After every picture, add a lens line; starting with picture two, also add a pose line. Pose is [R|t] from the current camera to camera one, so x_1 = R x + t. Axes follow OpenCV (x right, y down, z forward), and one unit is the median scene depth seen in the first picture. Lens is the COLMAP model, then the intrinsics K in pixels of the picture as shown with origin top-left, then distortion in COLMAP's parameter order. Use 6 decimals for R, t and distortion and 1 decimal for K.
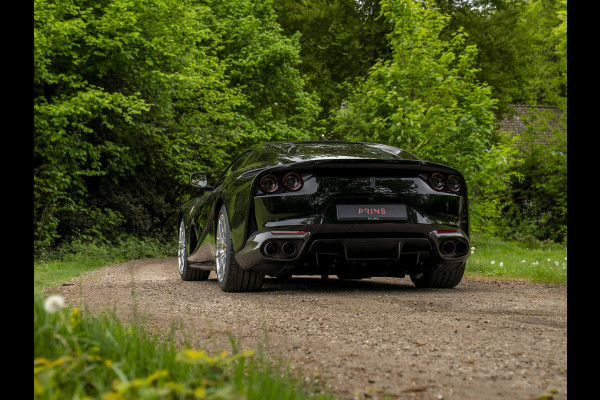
lens RADIAL K [[1193.3, 0, 329.1], [0, 1193.3, 199.0], [0, 0, 1]] dist [0.317077, 0.196044]
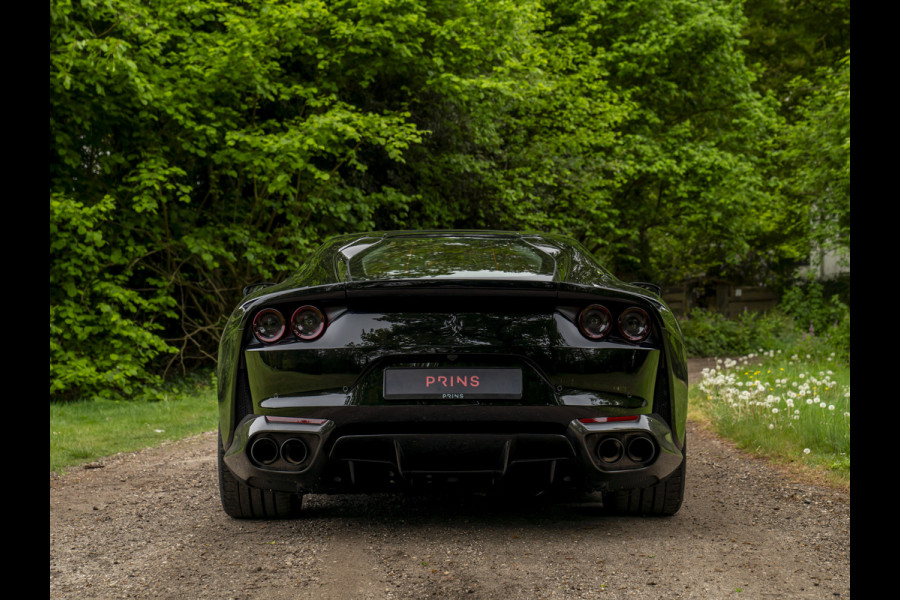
lens RADIAL K [[1789.9, 0, 493.6], [0, 1789.9, 298.6], [0, 0, 1]] dist [0.317077, 0.196044]
pose [[0.968741, 0.009669, -0.247887, 0.108590], [-0.001001, 0.999384, 0.035072, -0.023574], [0.248073, -0.033727, 0.968154, 0.107074]]
